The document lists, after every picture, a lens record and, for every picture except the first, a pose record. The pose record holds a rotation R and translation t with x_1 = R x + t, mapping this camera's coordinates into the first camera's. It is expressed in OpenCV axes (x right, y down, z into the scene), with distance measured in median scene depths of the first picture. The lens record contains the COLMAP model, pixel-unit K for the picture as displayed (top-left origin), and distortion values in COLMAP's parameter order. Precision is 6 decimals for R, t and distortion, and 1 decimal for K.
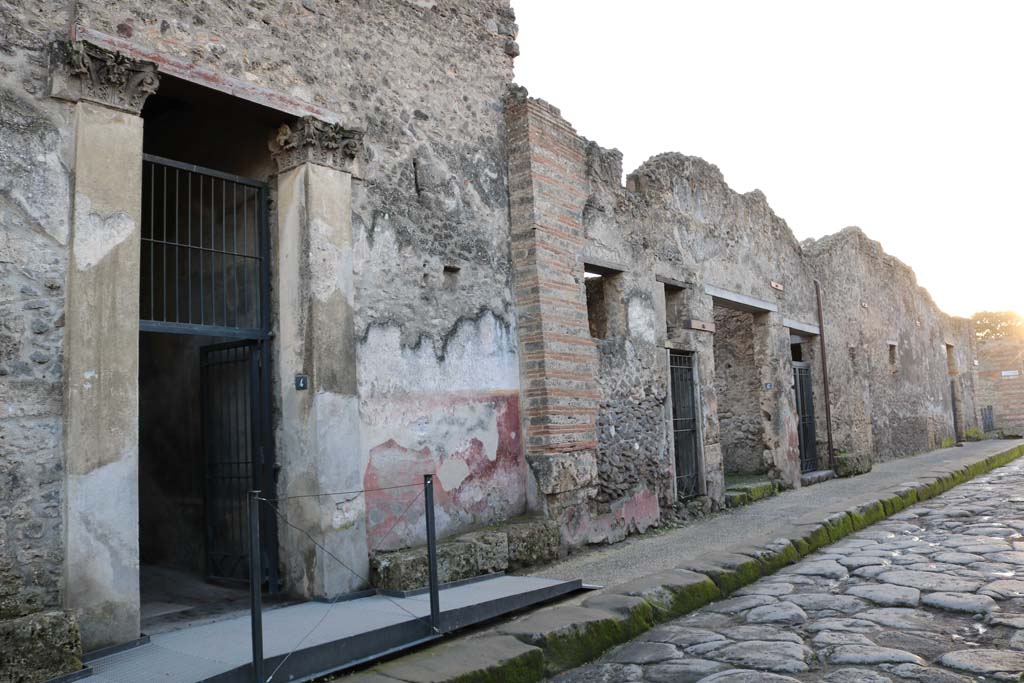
lens RADIAL K [[953.4, 0, 512.0], [0, 953.4, 341.5], [0, 0, 1]] dist [-0.001360, 0.001519]
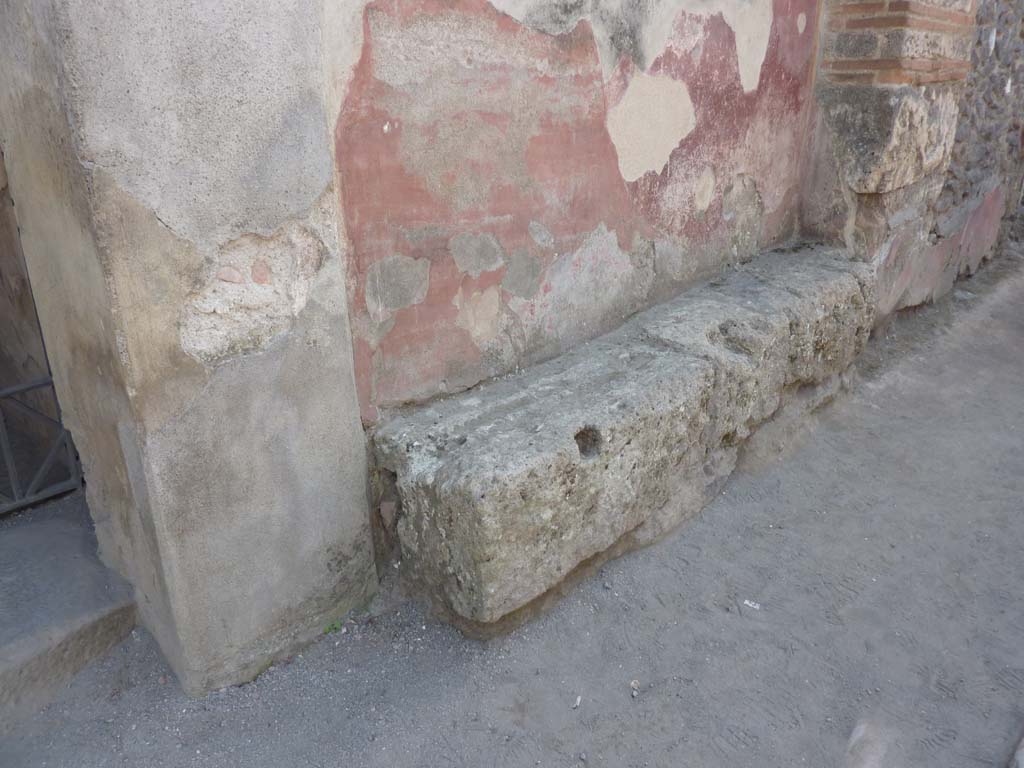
lens RADIAL K [[749.6, 0, 512.0], [0, 749.6, 384.0], [0, 0, 1]] dist [-0.029945, -0.001952]
pose [[0.994997, 0.084940, -0.052593, -0.087434], [-0.050100, 0.879690, 0.472900, 0.098325], [0.086434, -0.467900, 0.879545, 0.730611]]
